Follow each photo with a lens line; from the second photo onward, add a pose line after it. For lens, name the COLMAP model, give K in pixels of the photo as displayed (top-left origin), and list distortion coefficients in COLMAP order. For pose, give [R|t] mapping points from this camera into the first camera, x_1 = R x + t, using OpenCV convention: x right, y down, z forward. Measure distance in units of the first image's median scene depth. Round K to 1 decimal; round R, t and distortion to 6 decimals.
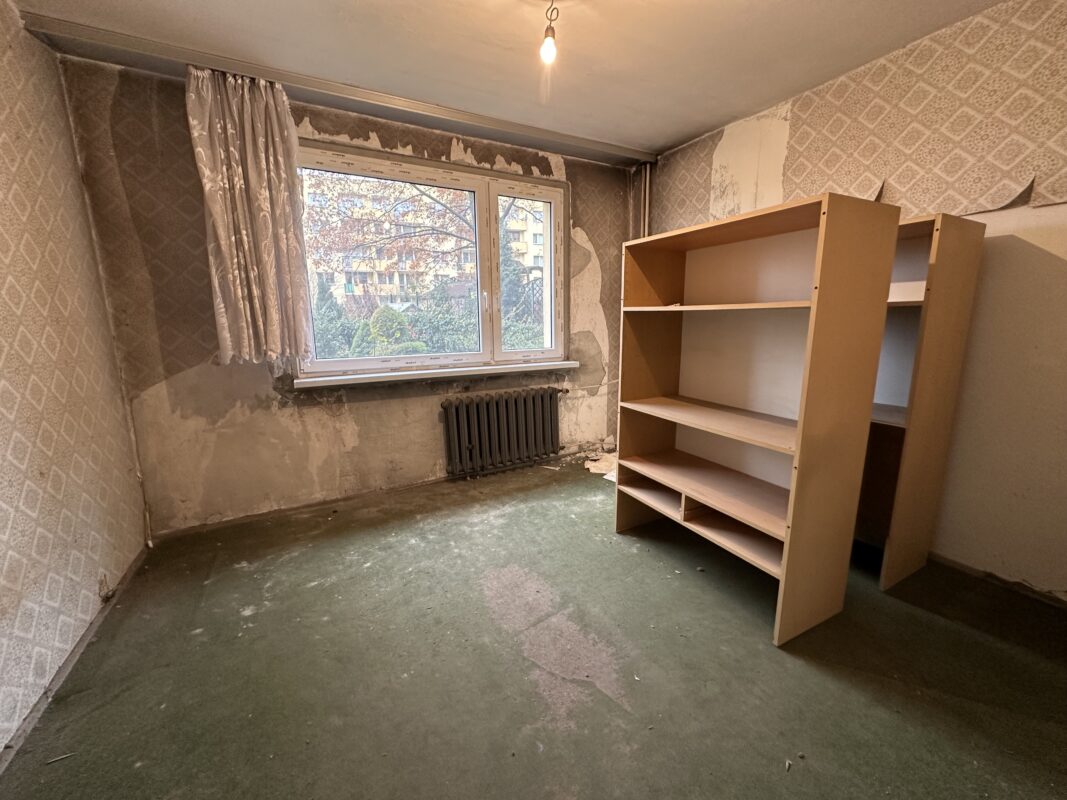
lens RADIAL K [[429.5, 0, 535.2], [0, 429.5, 399.9], [0, 0, 1]] dist [0.001036, 0.000371]
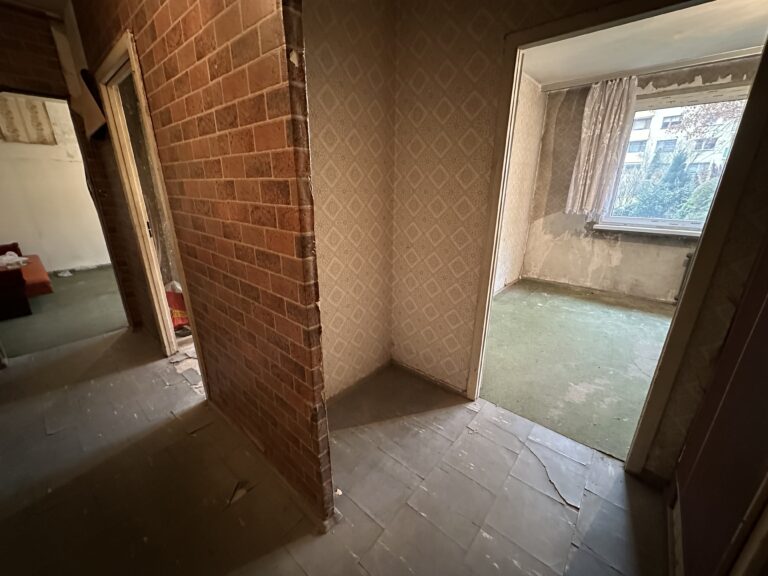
lens RADIAL K [[309.1, 0, 385.2], [0, 309.1, 287.9], [0, 0, 1]] dist [0.001036, 0.000371]
pose [[0.362001, 0.311593, -0.878559, 0.495484], [-0.180052, 0.948104, 0.262069, 0.036025], [0.914624, 0.063317, 0.399318, -0.515152]]
